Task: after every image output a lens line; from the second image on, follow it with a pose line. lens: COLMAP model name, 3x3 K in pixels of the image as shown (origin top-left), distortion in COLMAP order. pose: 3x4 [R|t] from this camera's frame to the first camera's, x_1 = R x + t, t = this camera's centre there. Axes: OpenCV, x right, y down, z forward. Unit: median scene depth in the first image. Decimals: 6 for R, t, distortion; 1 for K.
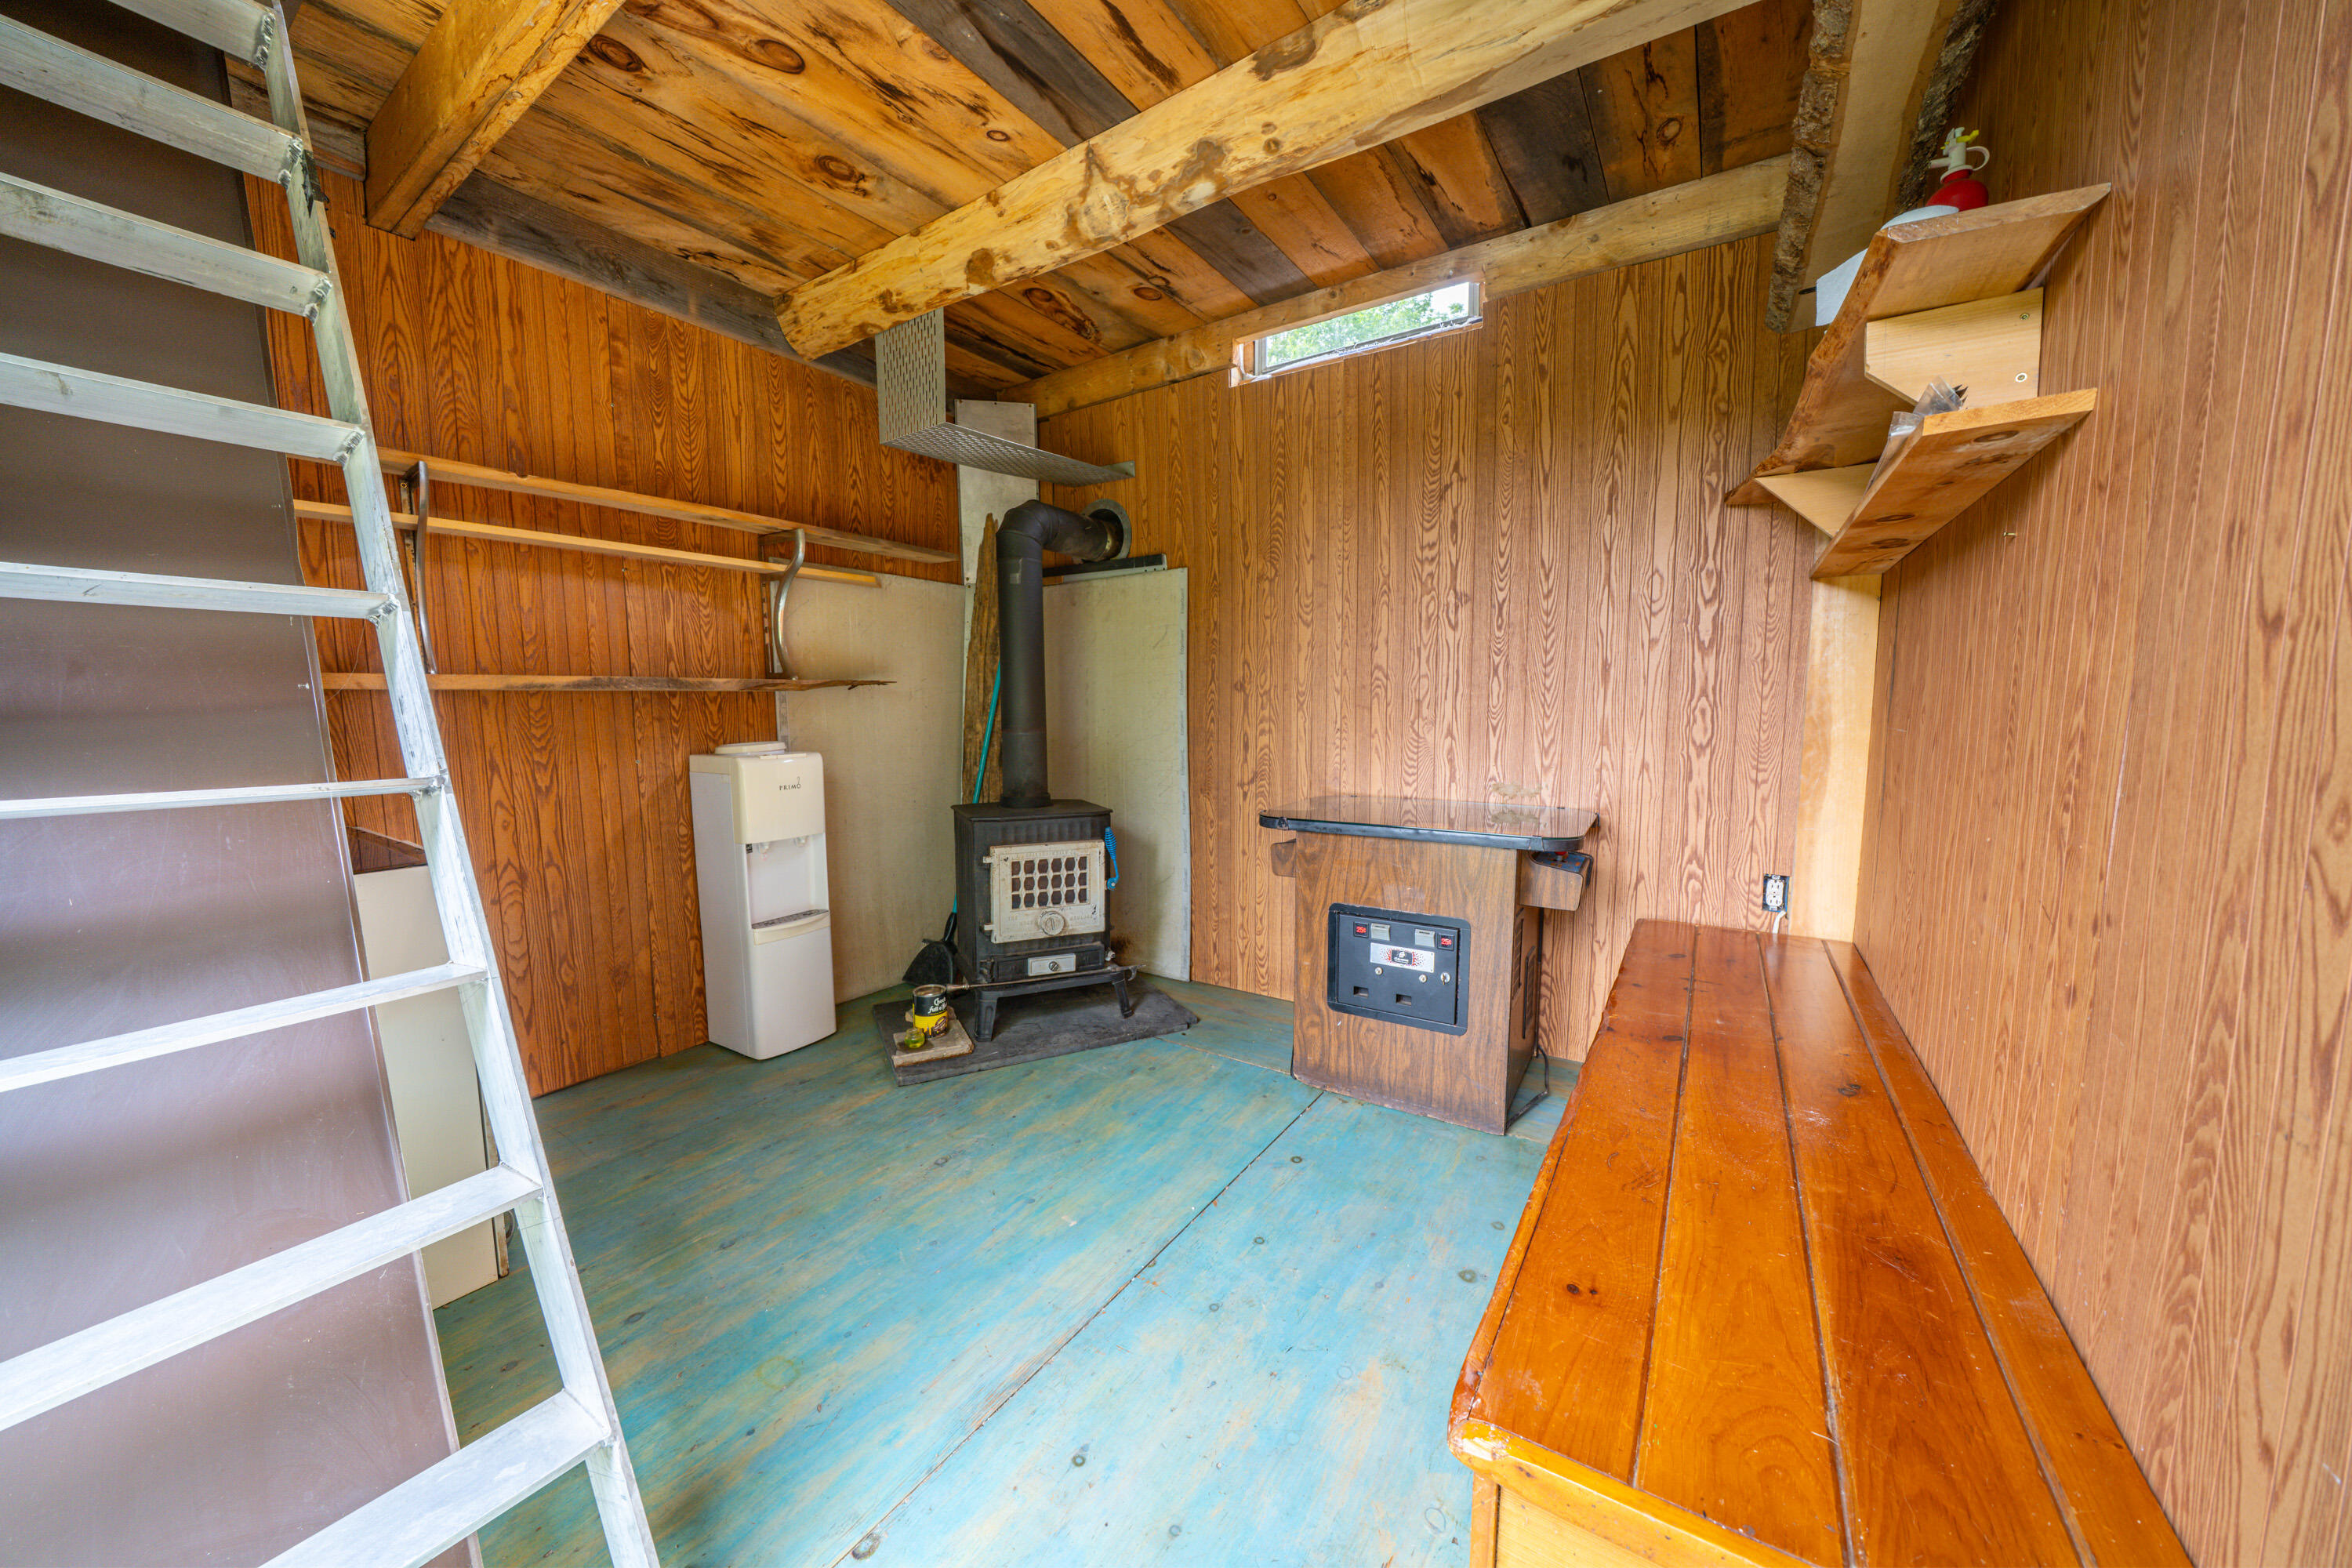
lens RADIAL K [[827.2, 0, 1160.0], [0, 827.2, 779.4], [0, 0, 1]] dist [-0.024484, 0.003623]
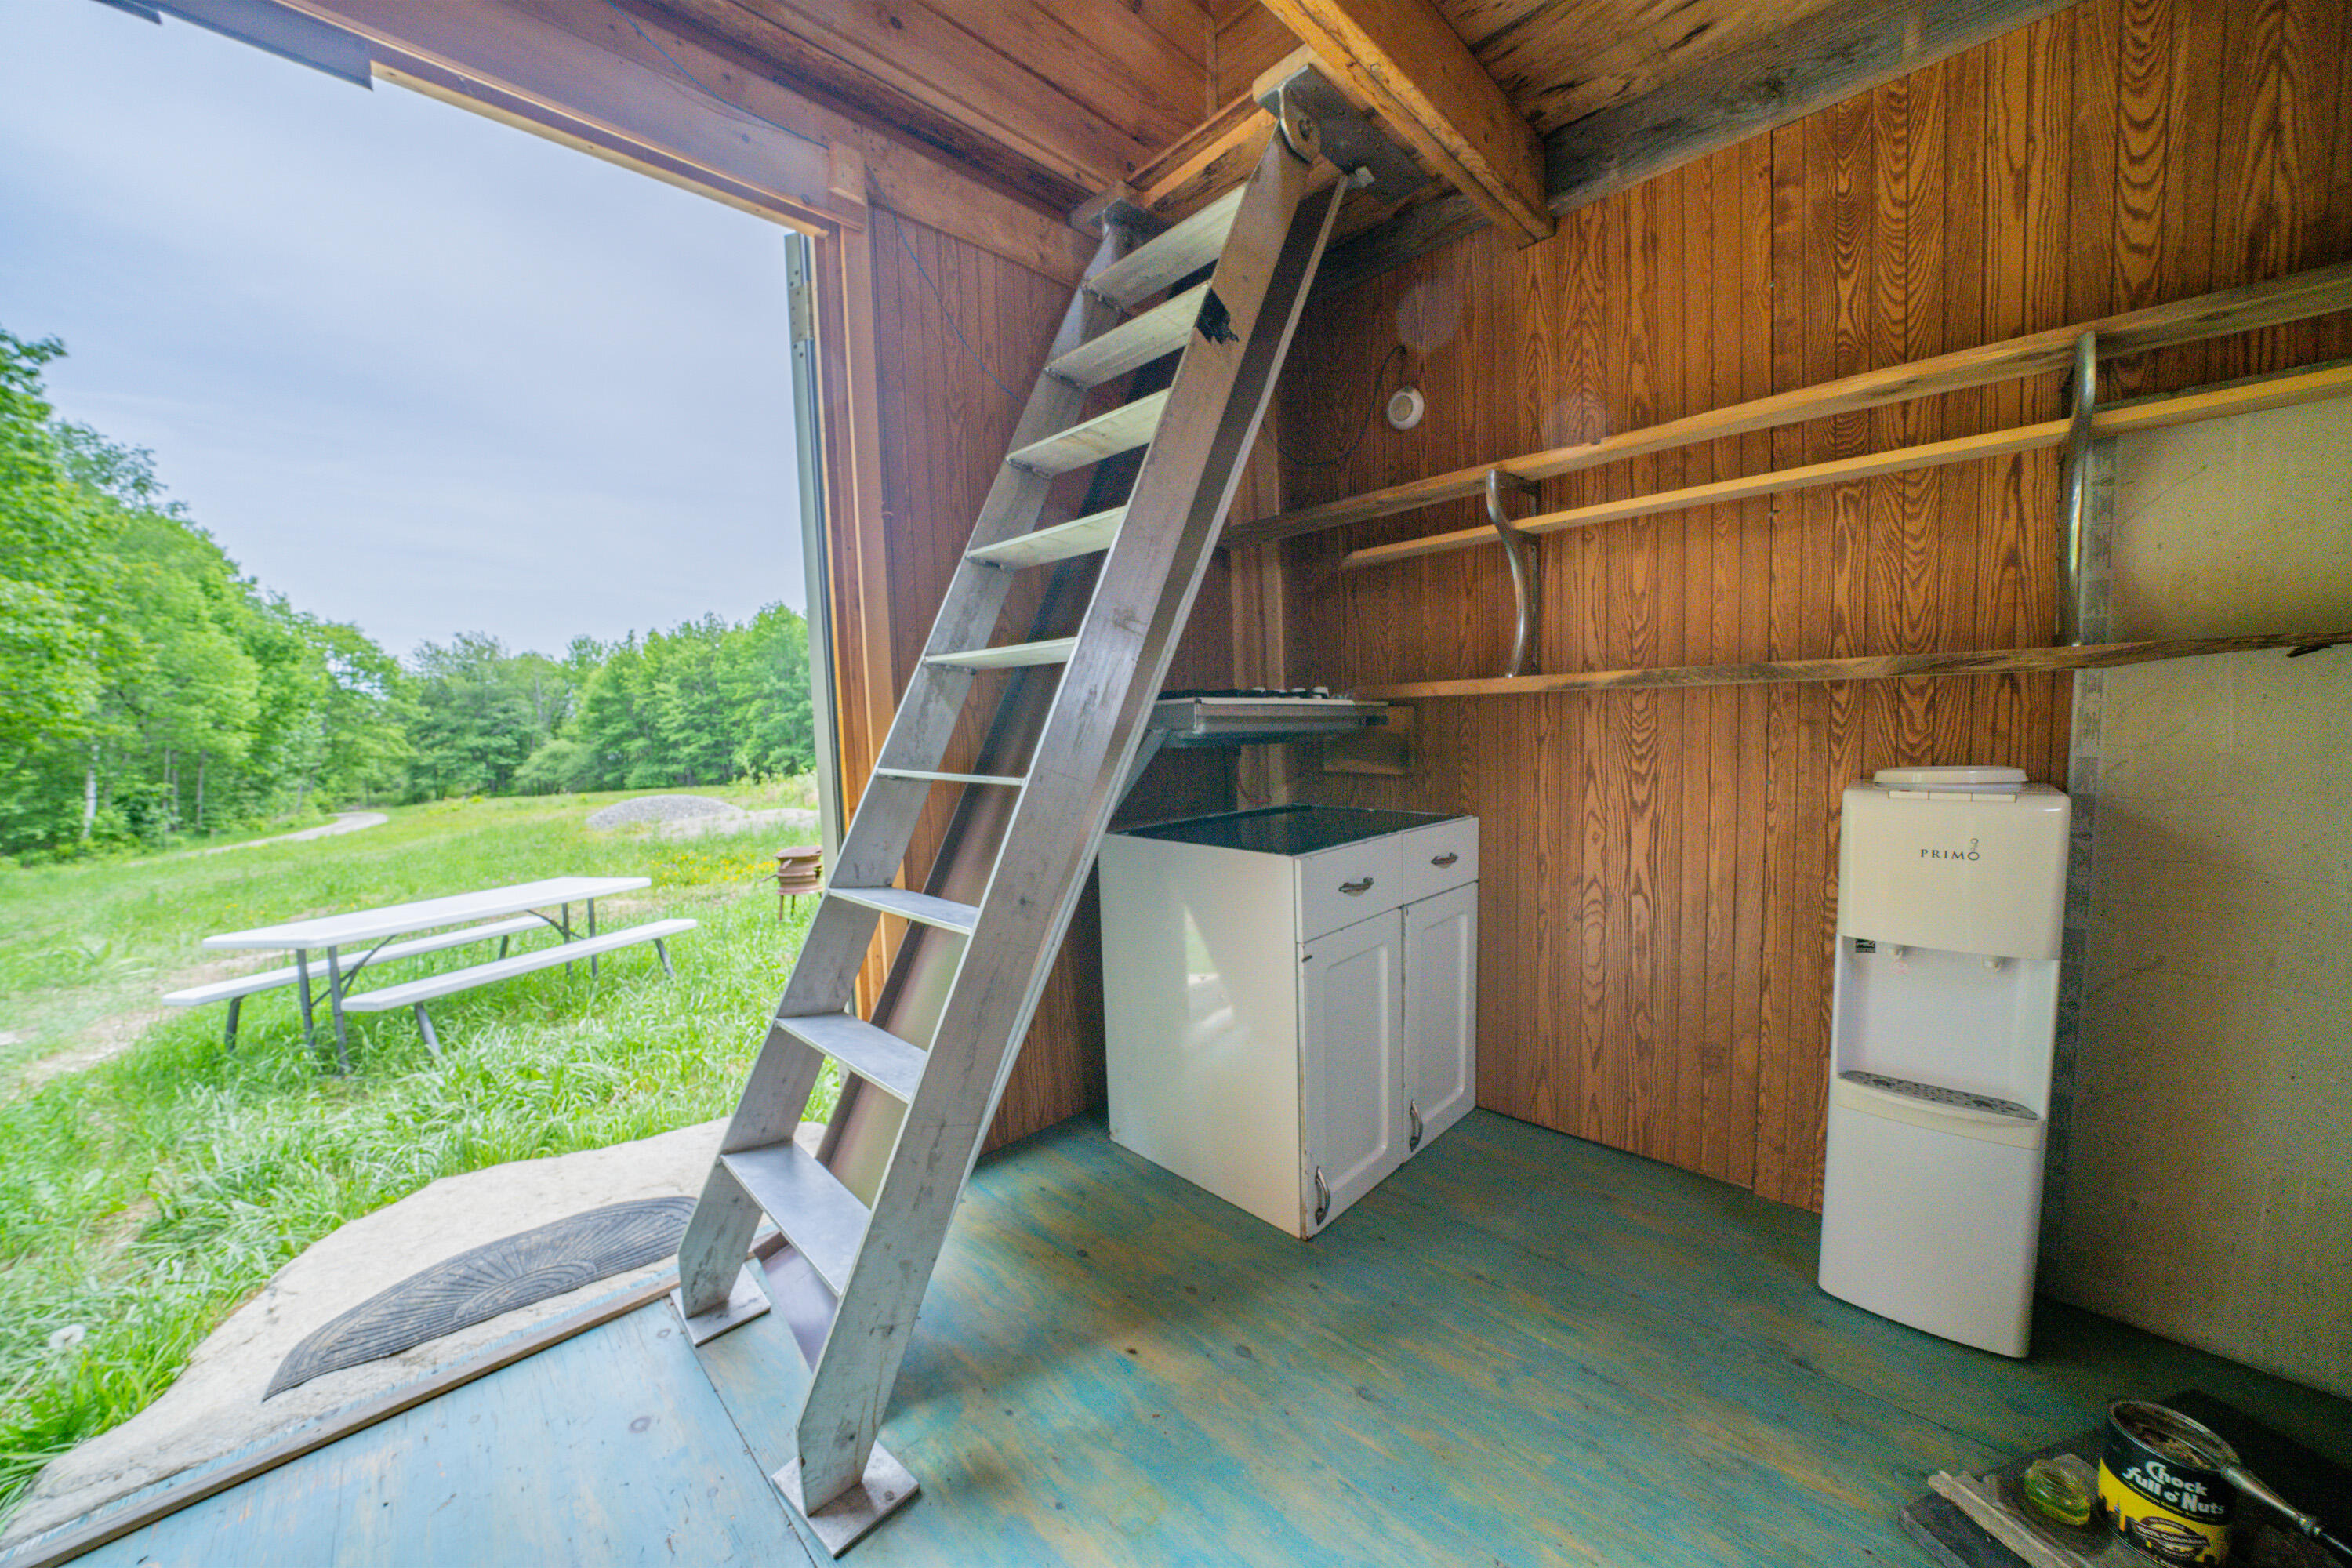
lens RADIAL K [[827.2, 0, 1160.0], [0, 827.2, 779.4], [0, 0, 1]] dist [-0.024484, 0.003623]
pose [[-0.186178, 0.087638, -0.978600, 0.167339], [-0.059722, 0.993163, 0.100304, -0.067188], [0.980699, 0.077119, -0.179671, 0.643622]]
